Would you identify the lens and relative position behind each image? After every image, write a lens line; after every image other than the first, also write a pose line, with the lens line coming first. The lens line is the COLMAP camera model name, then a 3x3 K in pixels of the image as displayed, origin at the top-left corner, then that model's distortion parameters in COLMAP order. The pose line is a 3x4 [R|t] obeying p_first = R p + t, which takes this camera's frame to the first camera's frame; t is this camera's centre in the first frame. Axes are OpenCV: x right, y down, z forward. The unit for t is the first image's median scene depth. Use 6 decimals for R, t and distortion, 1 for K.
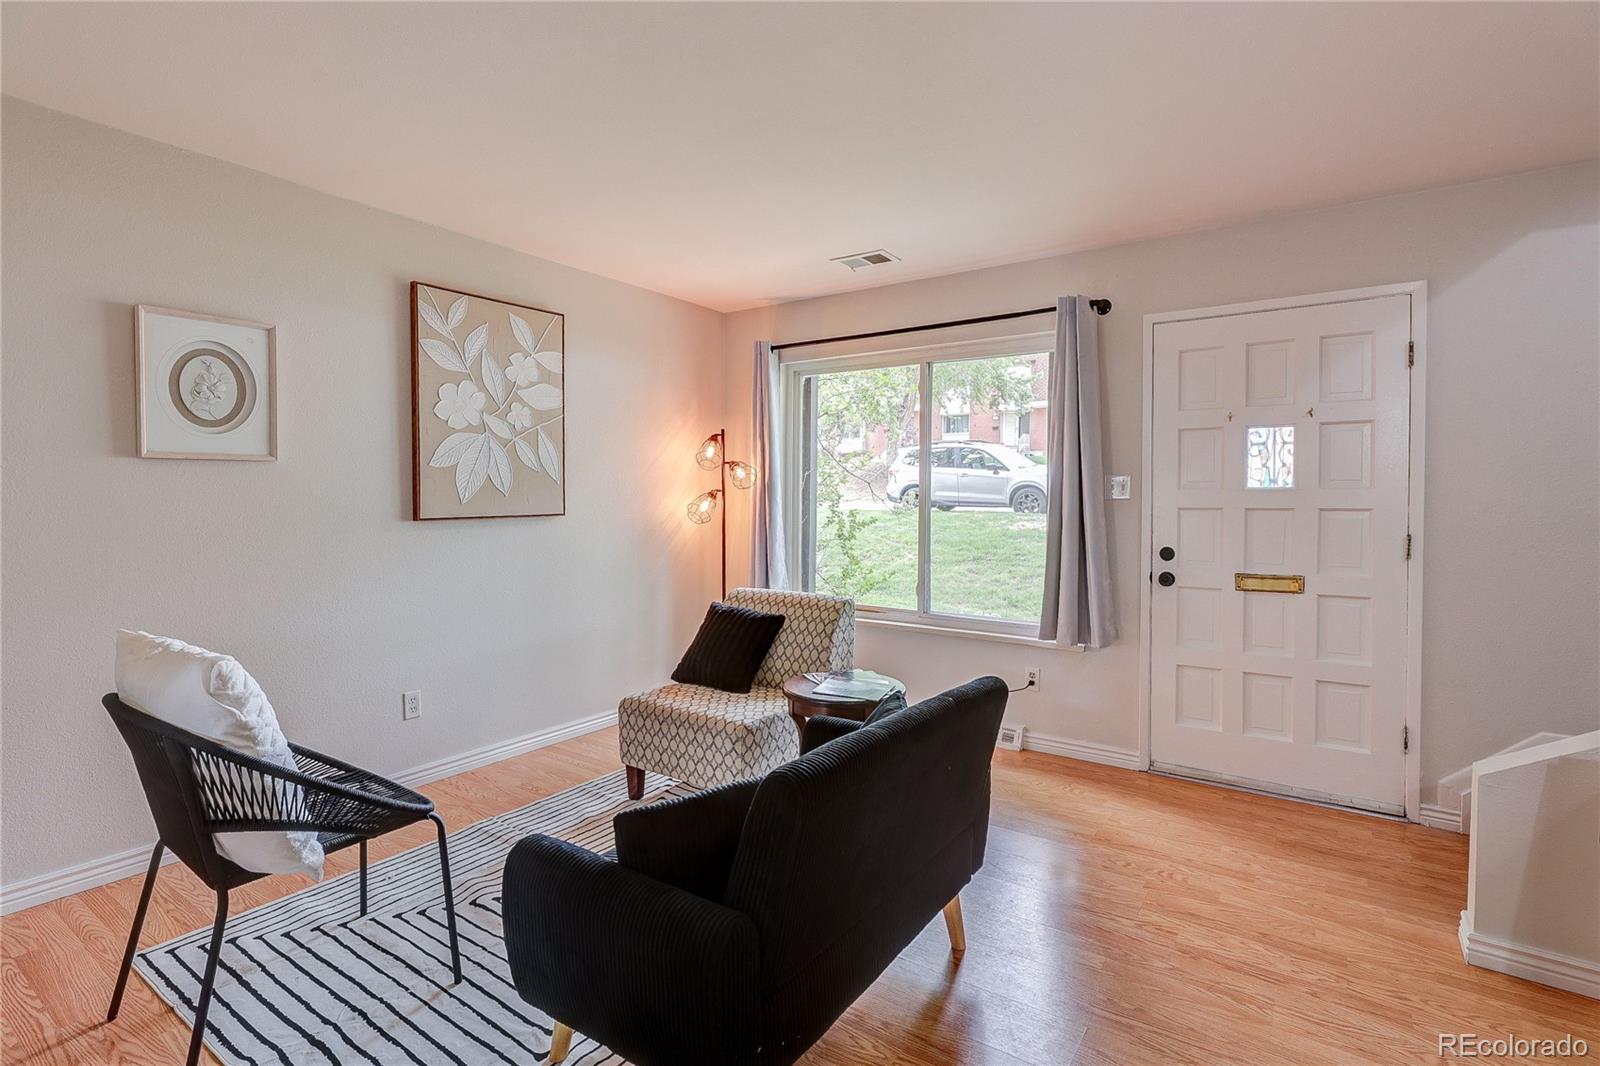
lens RADIAL K [[766.7, 0, 797.1], [0, 766.7, 502.1], [0, 0, 1]] dist [-0.001147, -0.000039]
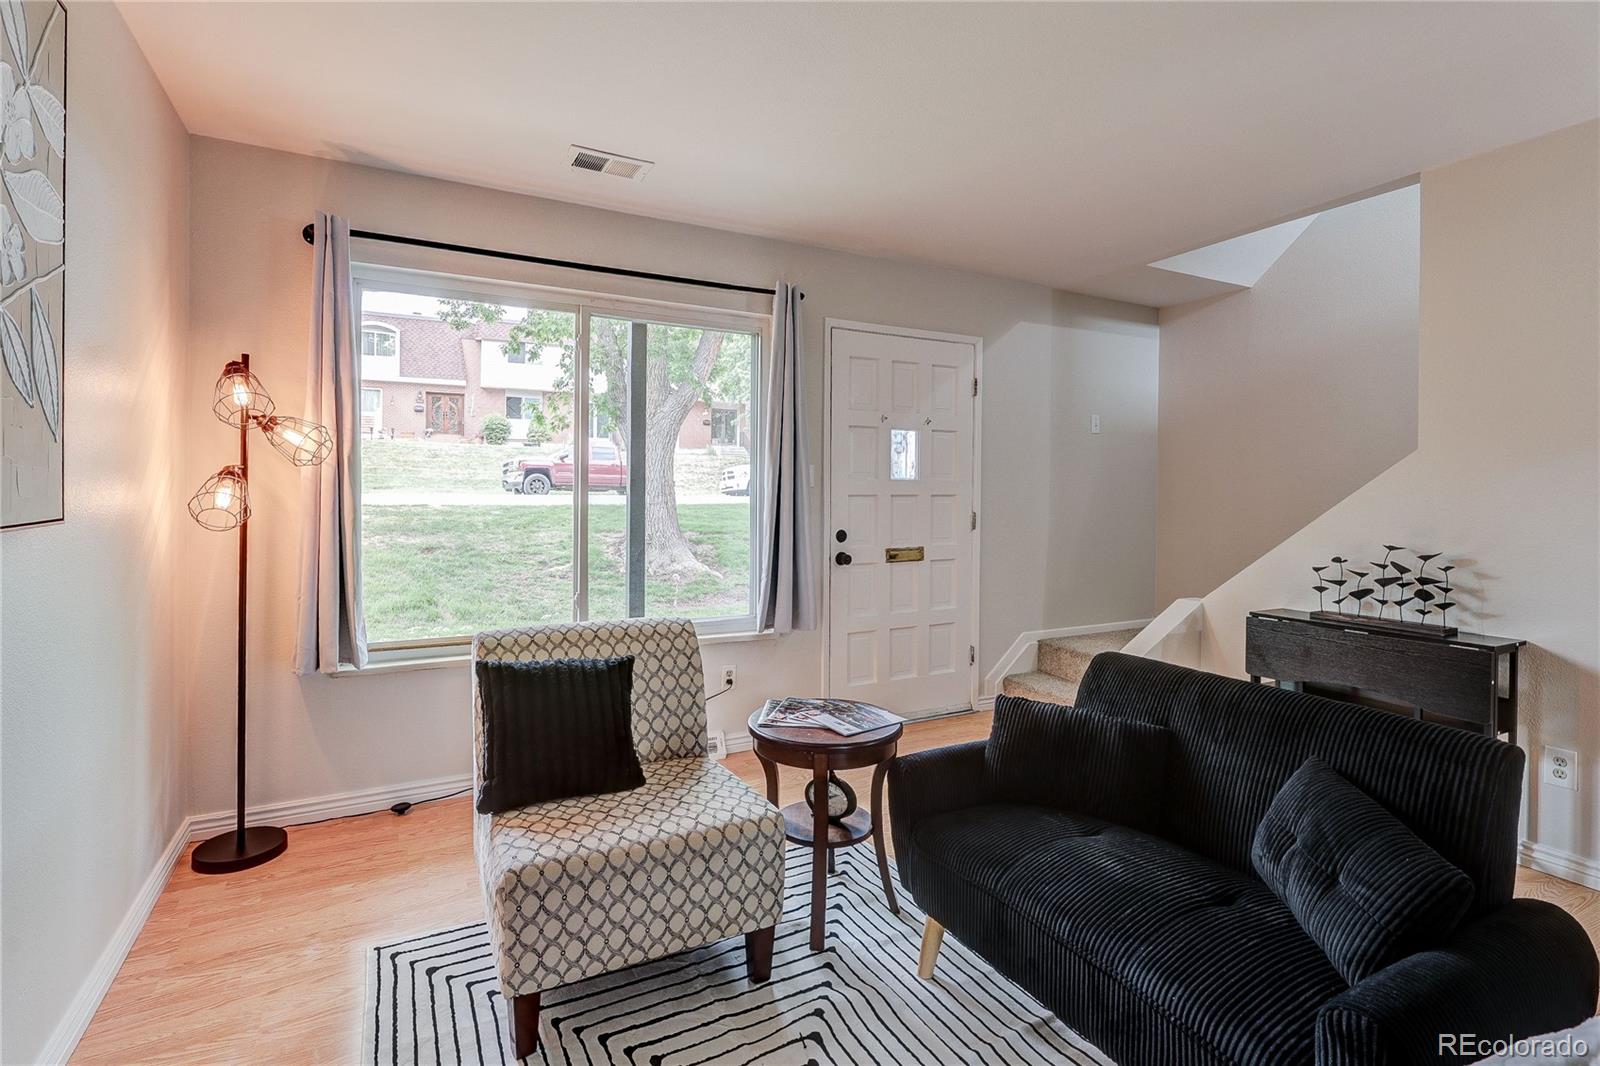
lens RADIAL K [[766.7, 0, 797.1], [0, 766.7, 502.1], [0, 0, 1]] dist [-0.001147, -0.000039]
pose [[0.453697, -0.012458, 0.891069, -0.543765], [0.001364, 0.999911, 0.013286, 0.002790], [-0.891155, -0.004813, 0.453673, 0.549656]]
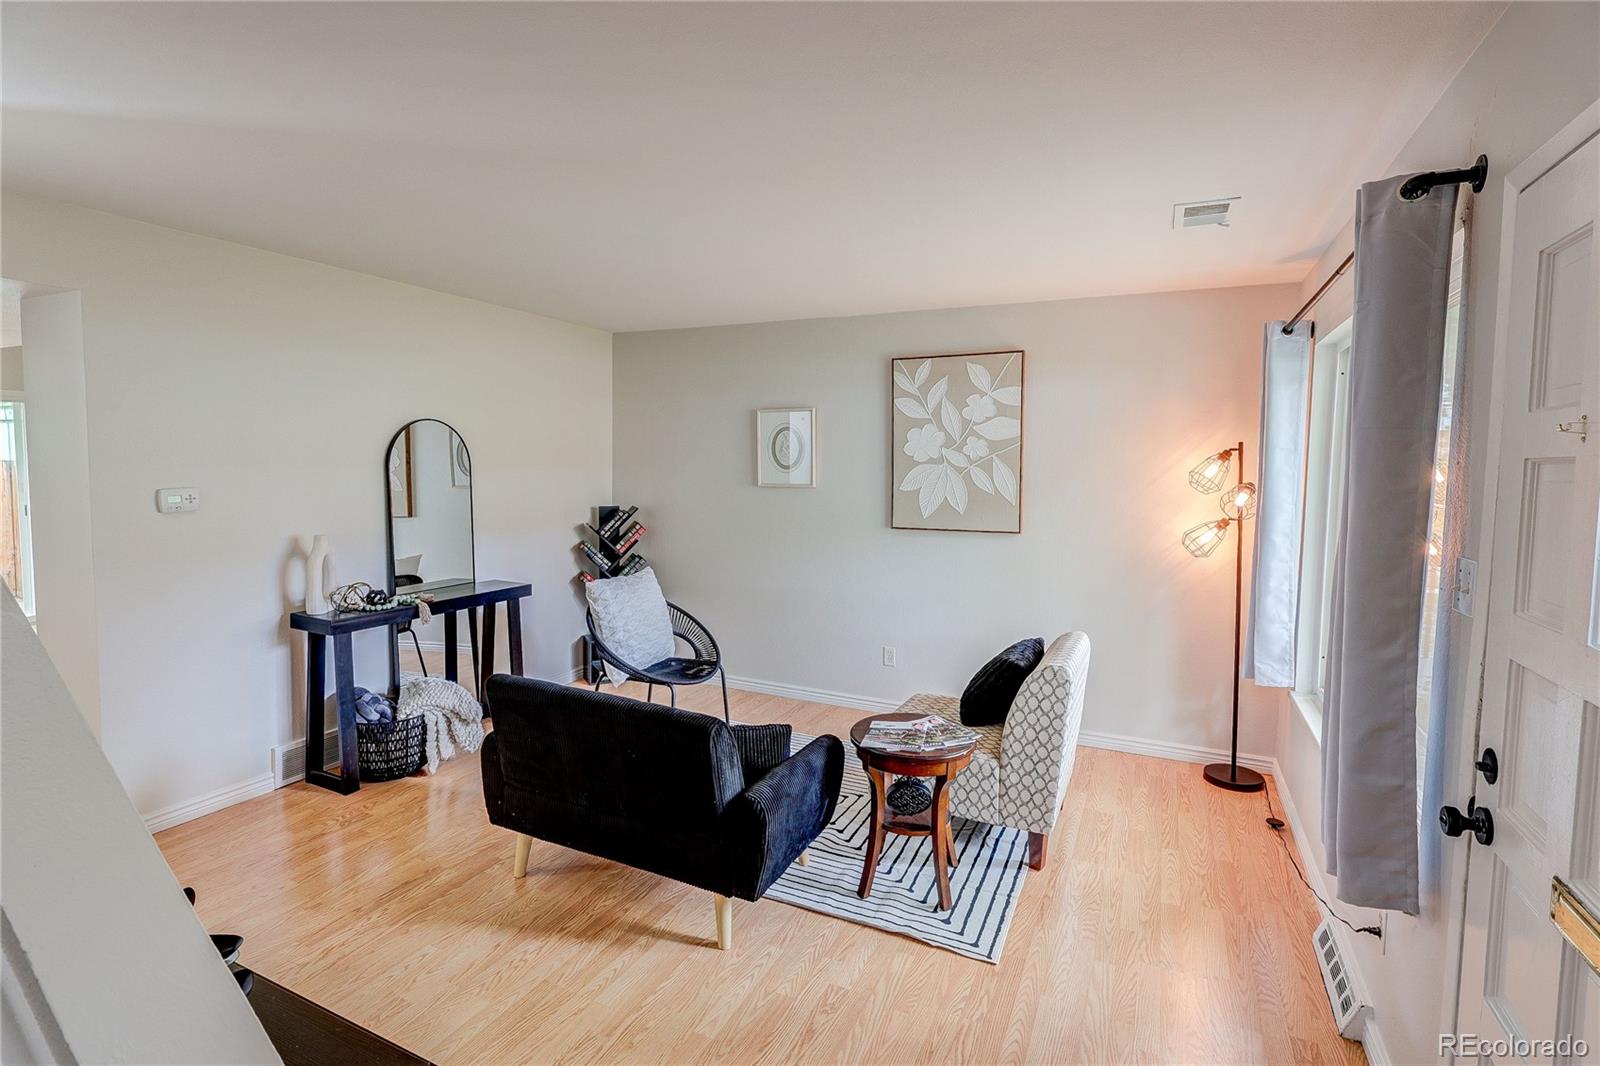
lens RADIAL K [[766.7, 0, 797.1], [0, 766.7, 502.1], [0, 0, 1]] dist [-0.001147, -0.000039]
pose [[0.165359, 0.050775, -0.984926, 0.817380], [-0.020061, 0.998640, 0.048114, -0.084824], [0.986029, 0.011803, 0.166153, 0.565314]]
